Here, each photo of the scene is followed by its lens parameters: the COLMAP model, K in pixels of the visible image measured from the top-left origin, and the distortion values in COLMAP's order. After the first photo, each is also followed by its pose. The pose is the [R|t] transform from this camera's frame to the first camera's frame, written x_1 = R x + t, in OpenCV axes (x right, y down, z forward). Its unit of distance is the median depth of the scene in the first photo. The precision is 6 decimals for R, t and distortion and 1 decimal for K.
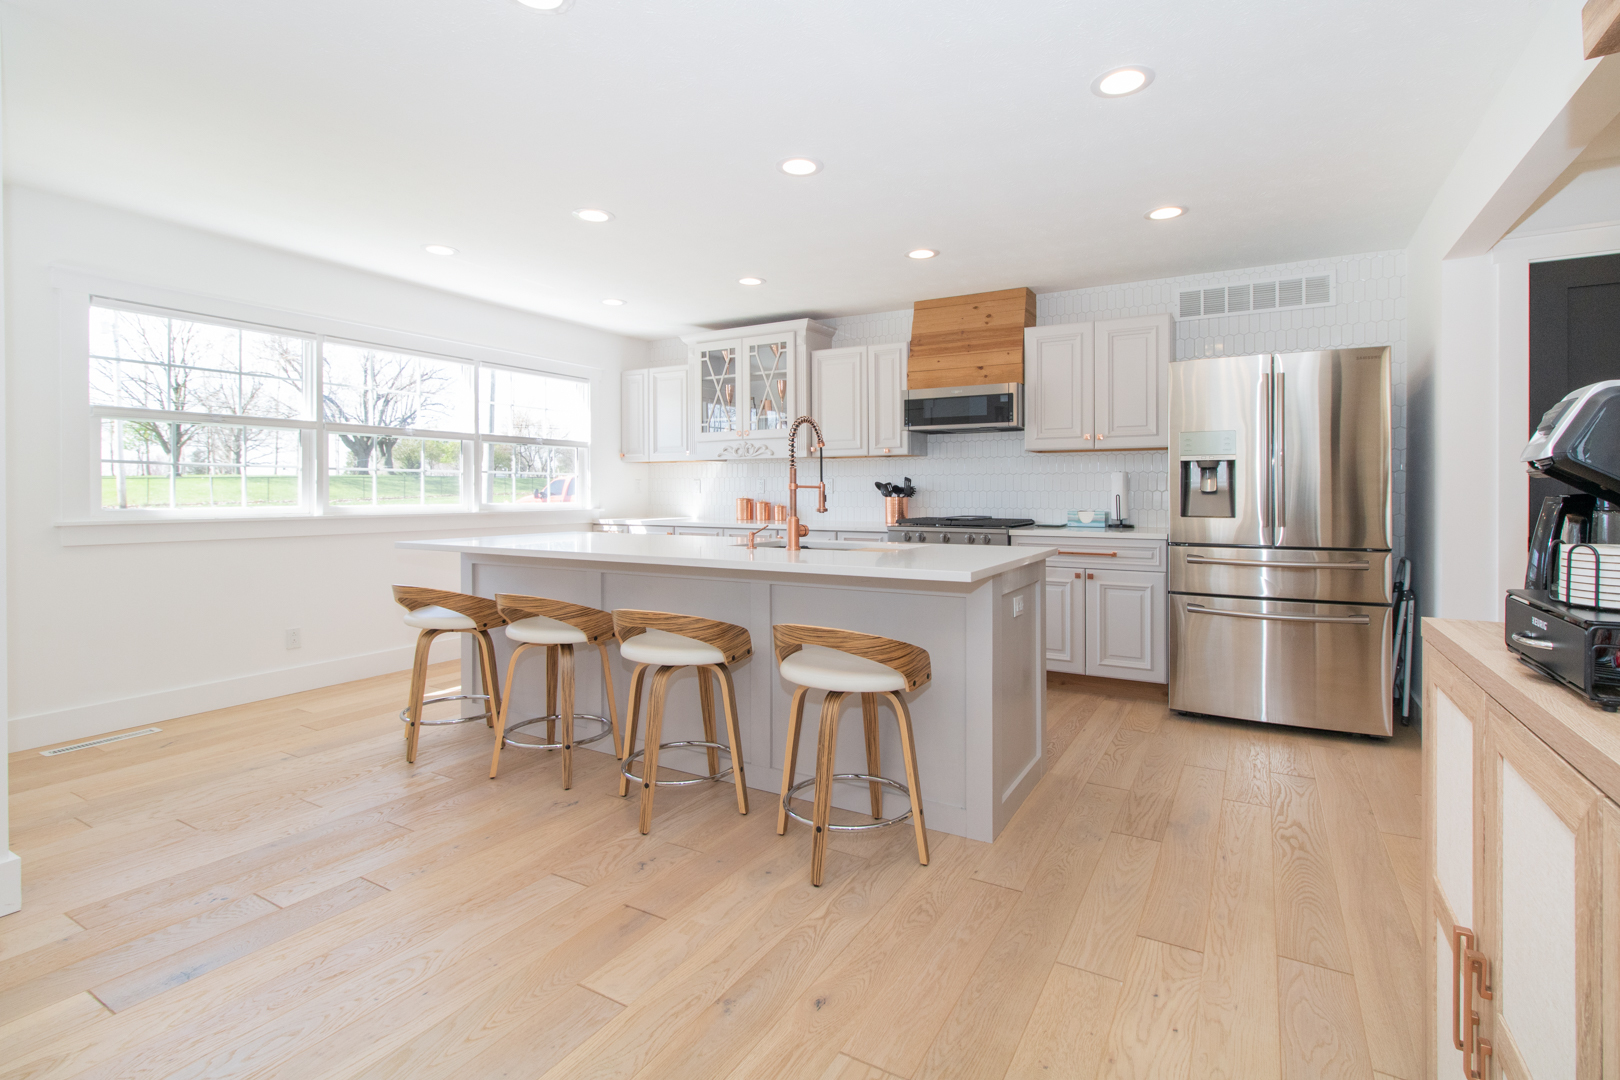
lens RADIAL K [[757.2, 0, 831.9], [0, 757.2, 491.5], [0, 0, 1]] dist [0.003073, 0.000527]
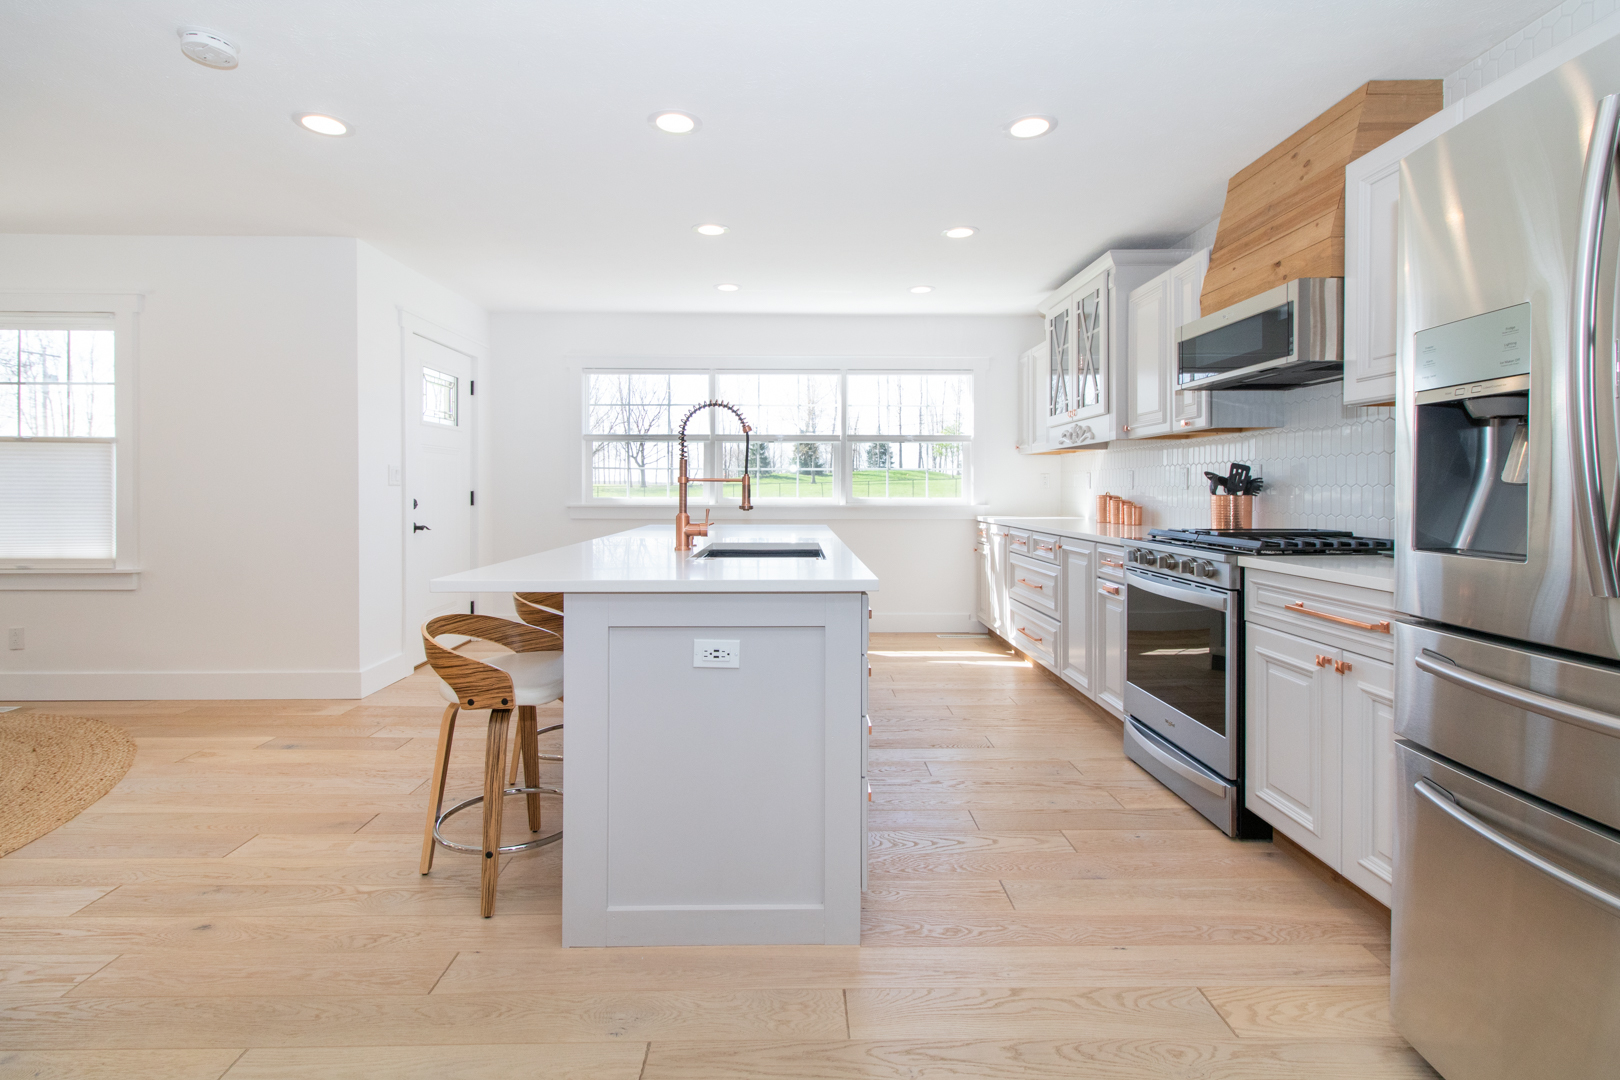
lens RADIAL K [[757.2, 0, 814.4], [0, 757.2, 491.4], [0, 0, 1]] dist [0.003073, 0.000527]
pose [[0.507466, 0.005041, -0.861657, 0.615971], [-0.001781, 0.999987, 0.004801, 0.001773], [0.861670, -0.000902, 0.507469, 0.516612]]
